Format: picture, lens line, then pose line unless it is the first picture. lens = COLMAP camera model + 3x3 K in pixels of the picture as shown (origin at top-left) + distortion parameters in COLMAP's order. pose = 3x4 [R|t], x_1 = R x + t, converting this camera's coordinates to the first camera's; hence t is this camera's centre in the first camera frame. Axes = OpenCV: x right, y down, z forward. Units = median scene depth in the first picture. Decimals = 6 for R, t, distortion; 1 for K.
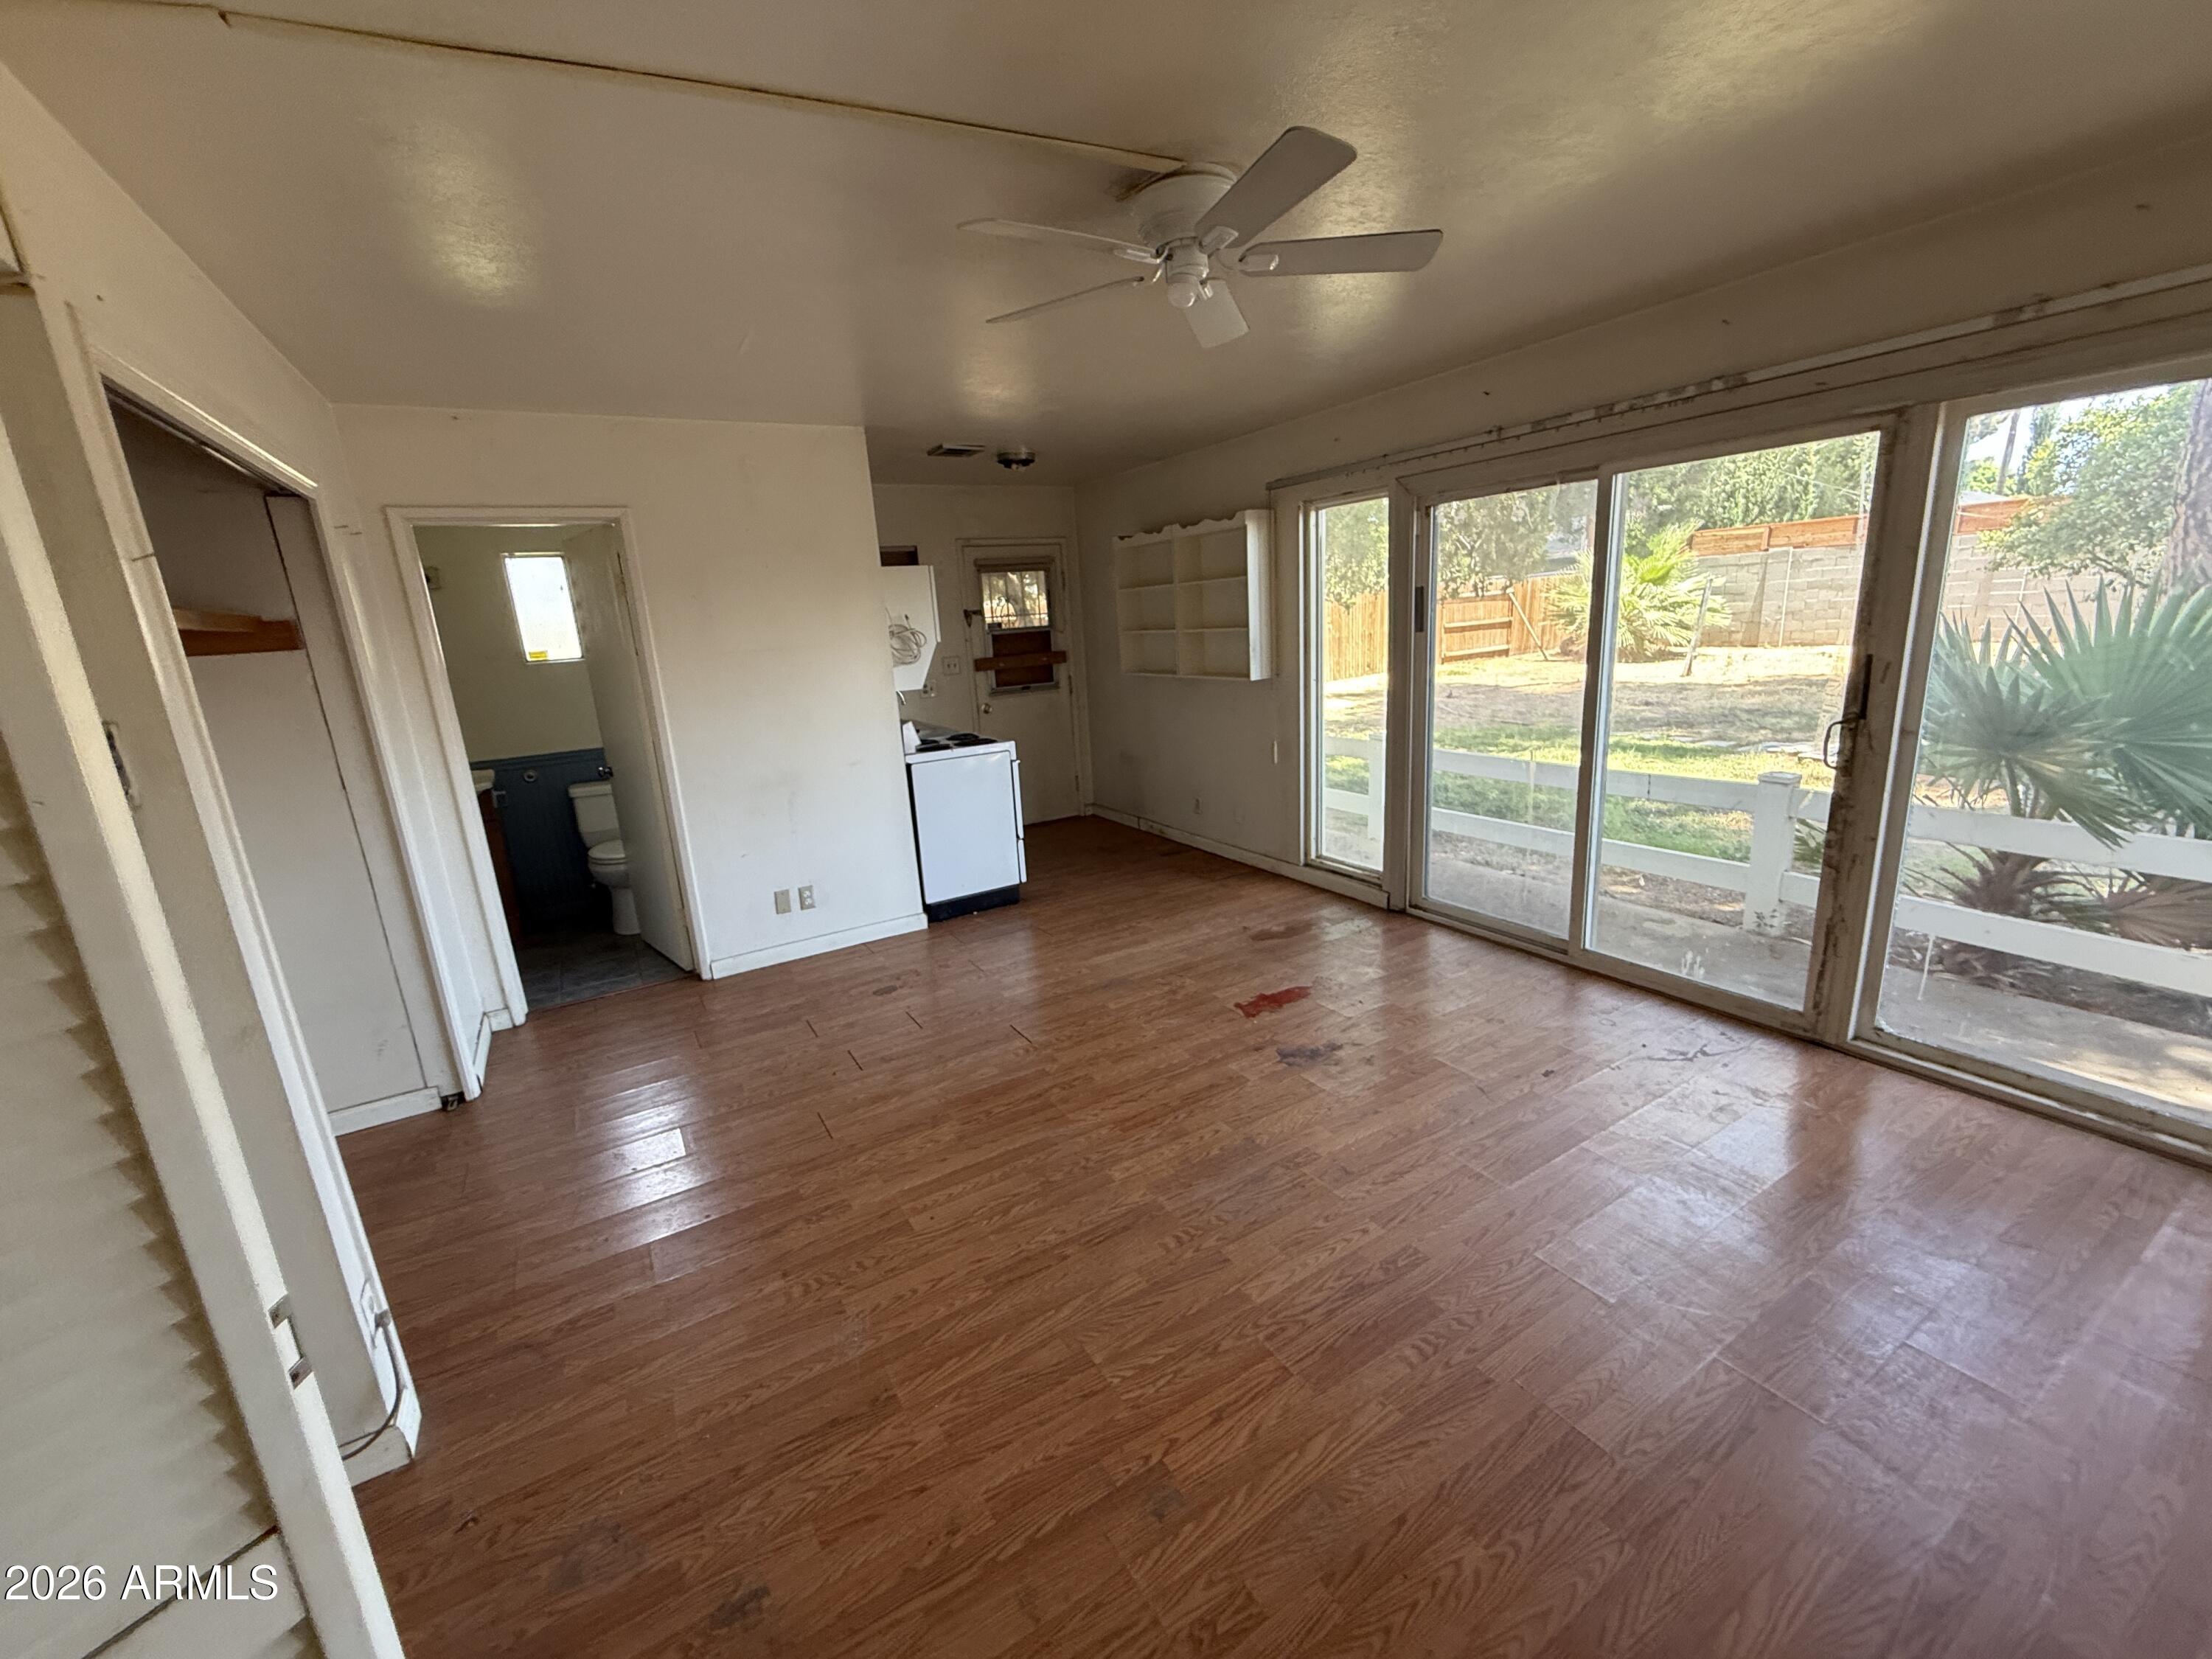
lens RADIAL K [[884.2, 0, 1103.0], [0, 884.2, 828.4], [0, 0, 1]] dist [0.002623, 0.000261]
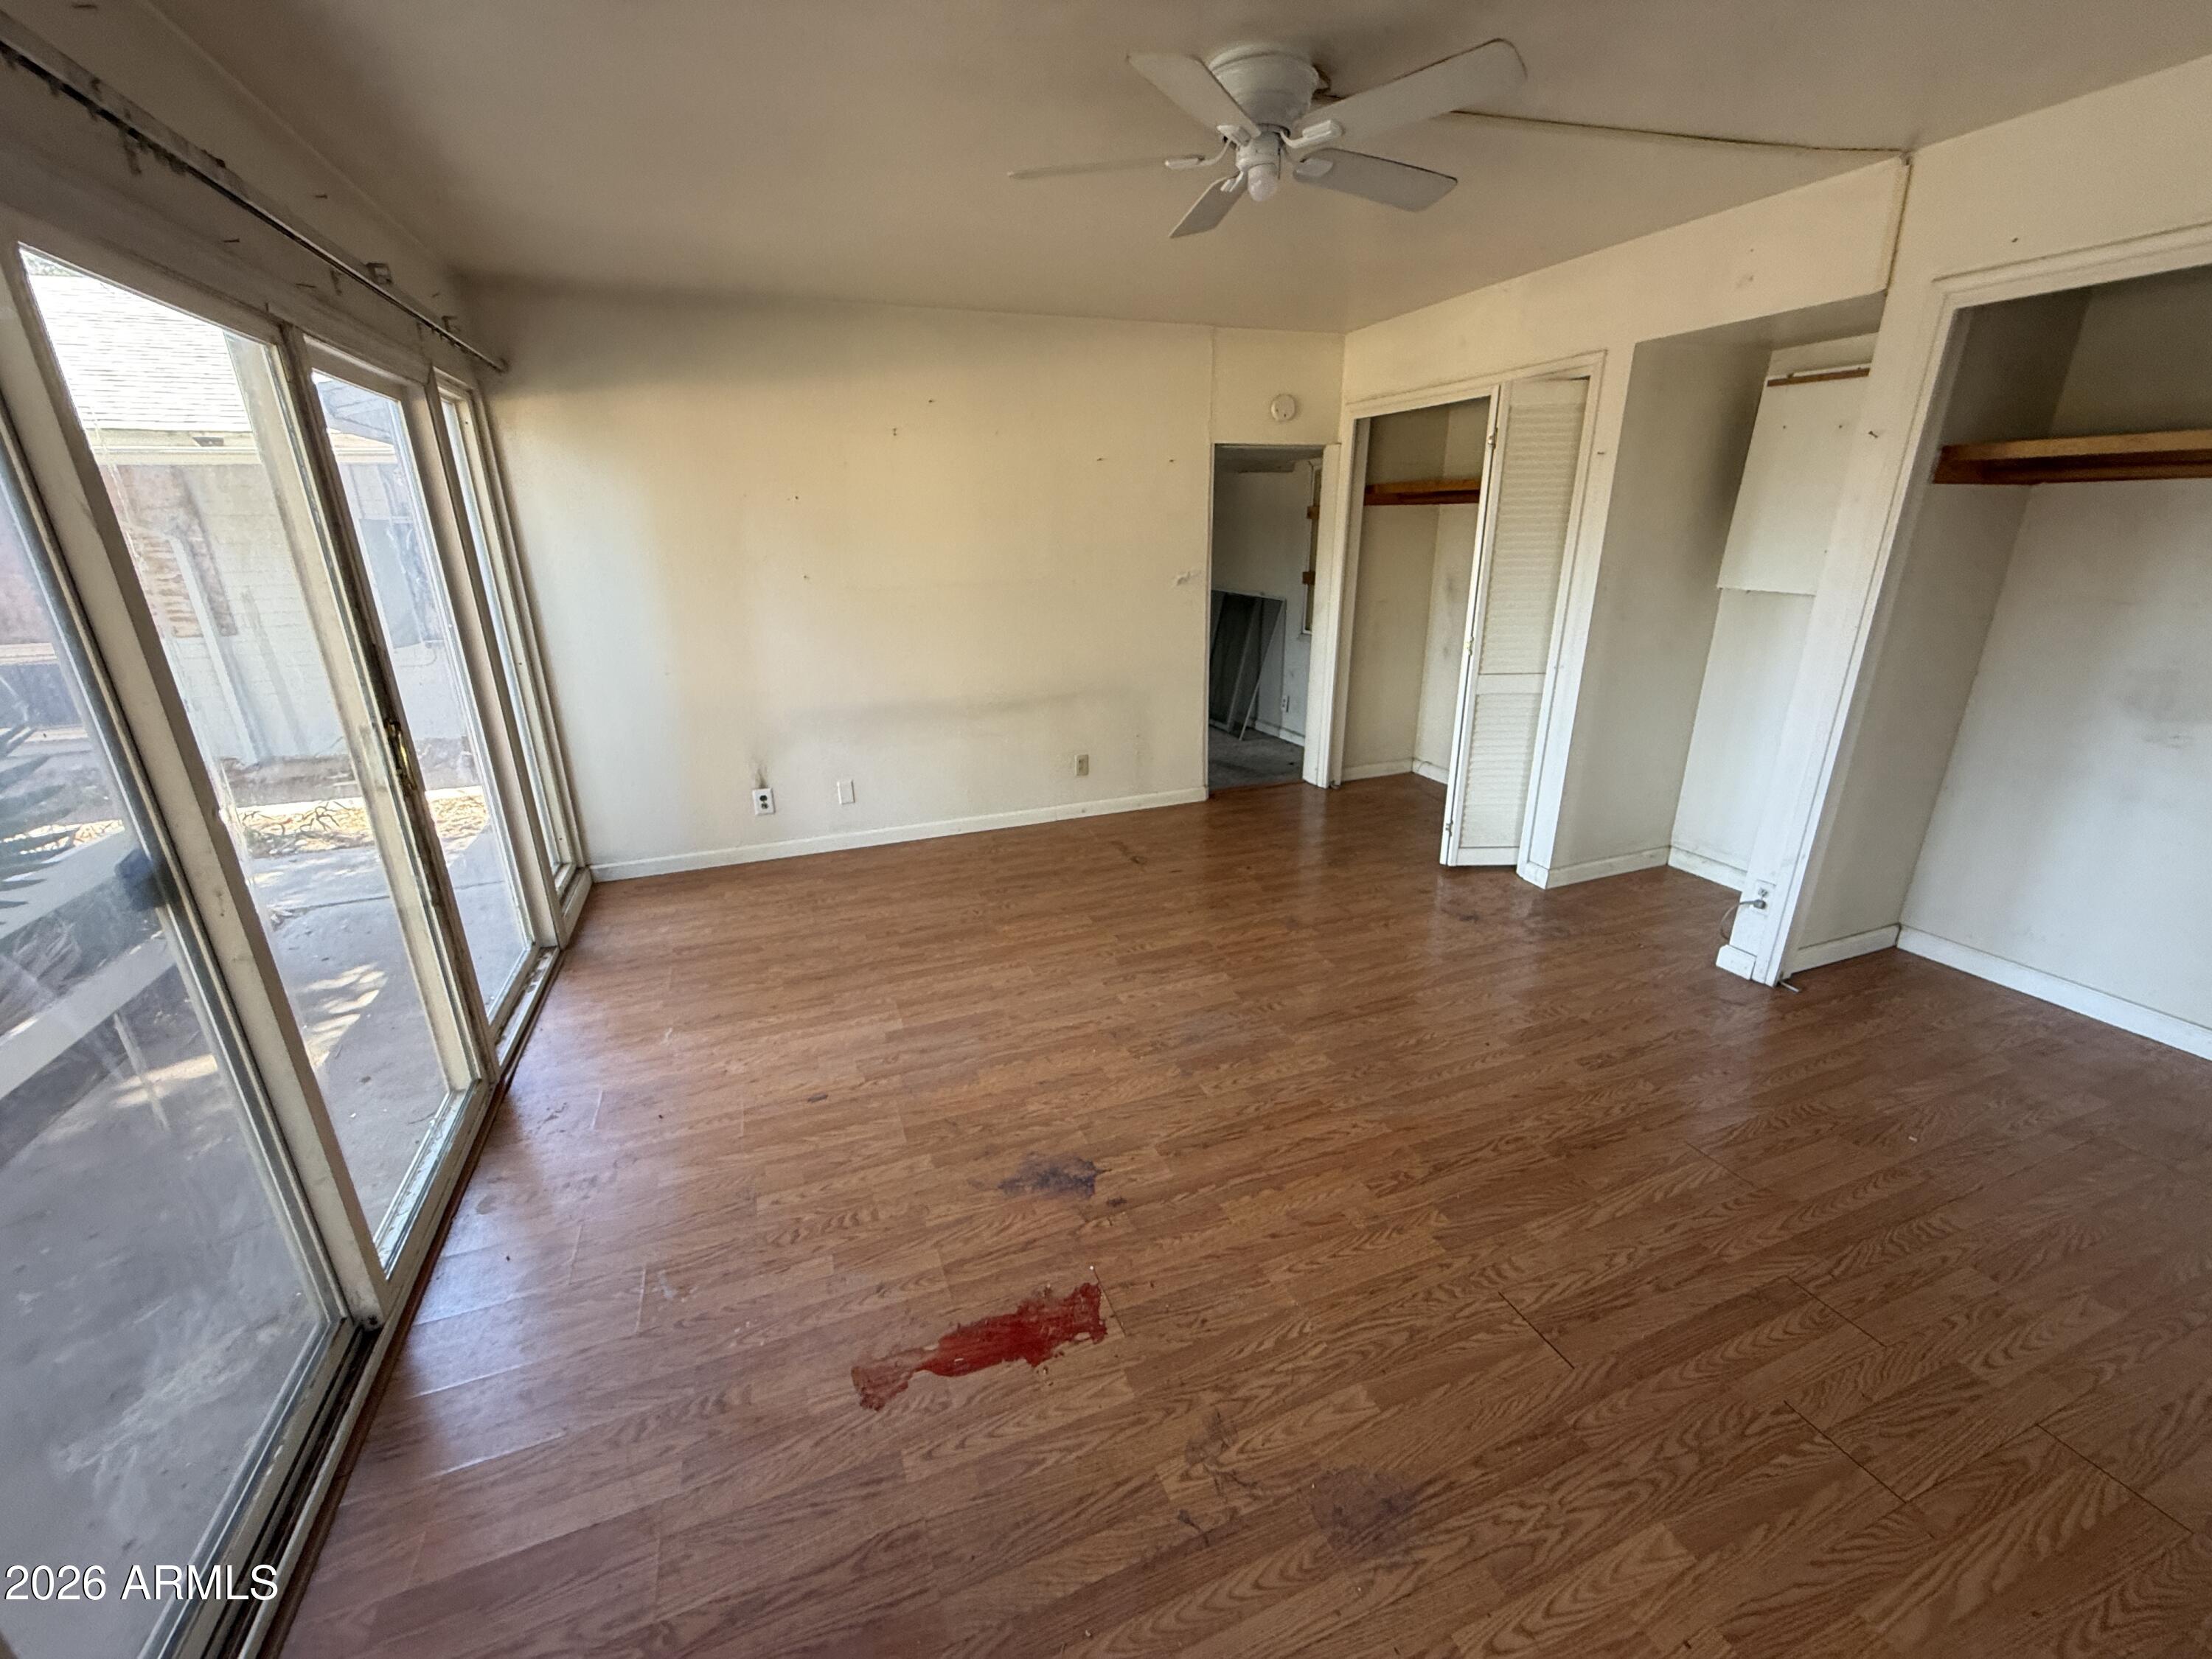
lens RADIAL K [[884.2, 0, 1105.9], [0, 884.2, 828.0], [0, 0, 1]] dist [0.002623, 0.000261]
pose [[-0.982981, 0.018430, 0.182783, 0.061478], [0.113636, 0.842769, 0.526143, -0.363497], [-0.144347, 0.537959, -0.830520, 1.505438]]
